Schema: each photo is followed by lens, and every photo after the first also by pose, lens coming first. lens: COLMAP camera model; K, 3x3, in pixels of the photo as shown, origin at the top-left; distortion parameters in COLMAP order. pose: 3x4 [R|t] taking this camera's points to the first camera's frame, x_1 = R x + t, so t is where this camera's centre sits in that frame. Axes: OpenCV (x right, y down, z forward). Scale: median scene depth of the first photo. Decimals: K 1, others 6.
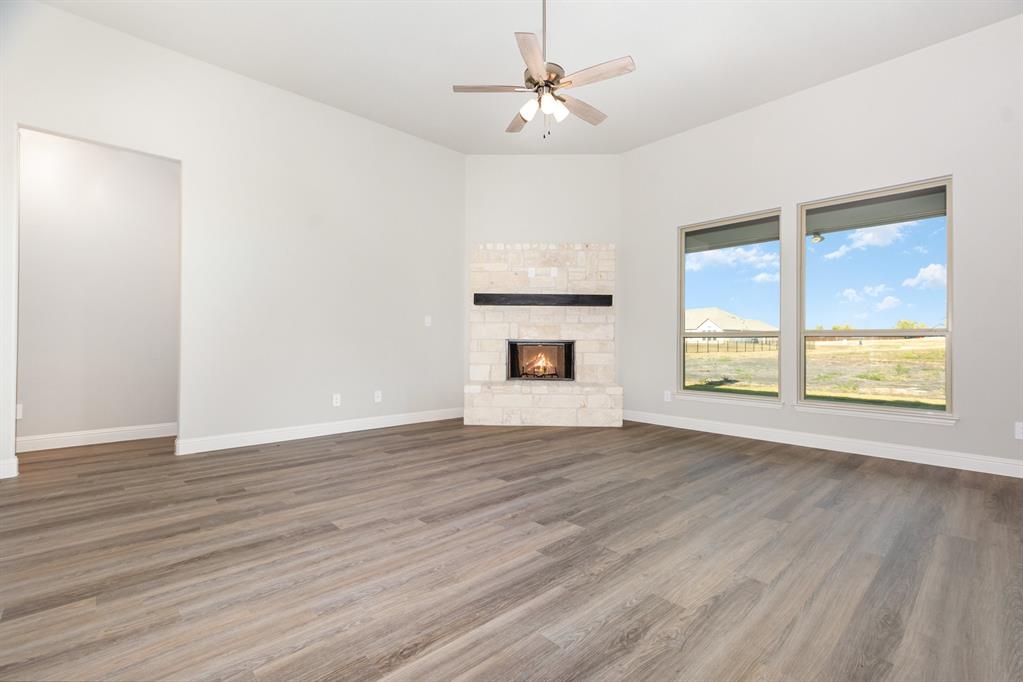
lens RADIAL K [[468.0, 0, 509.6], [0, 468.0, 338.1], [0, 0, 1]] dist [0.001592, 0.000357]
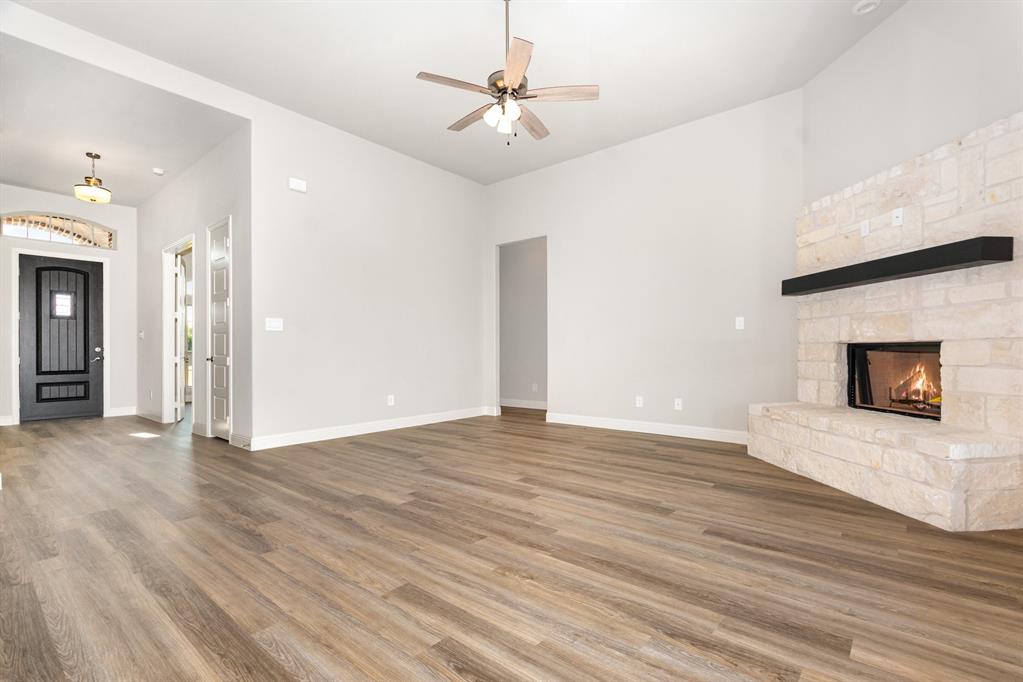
lens RADIAL K [[468.0, 0, 509.6], [0, 468.0, 338.1], [0, 0, 1]] dist [0.001592, 0.000357]
pose [[0.114060, -0.033586, -0.992906, 0.691258], [0.014518, 0.999378, -0.032137, 0.013686], [0.993368, -0.010750, 0.114477, 0.573894]]
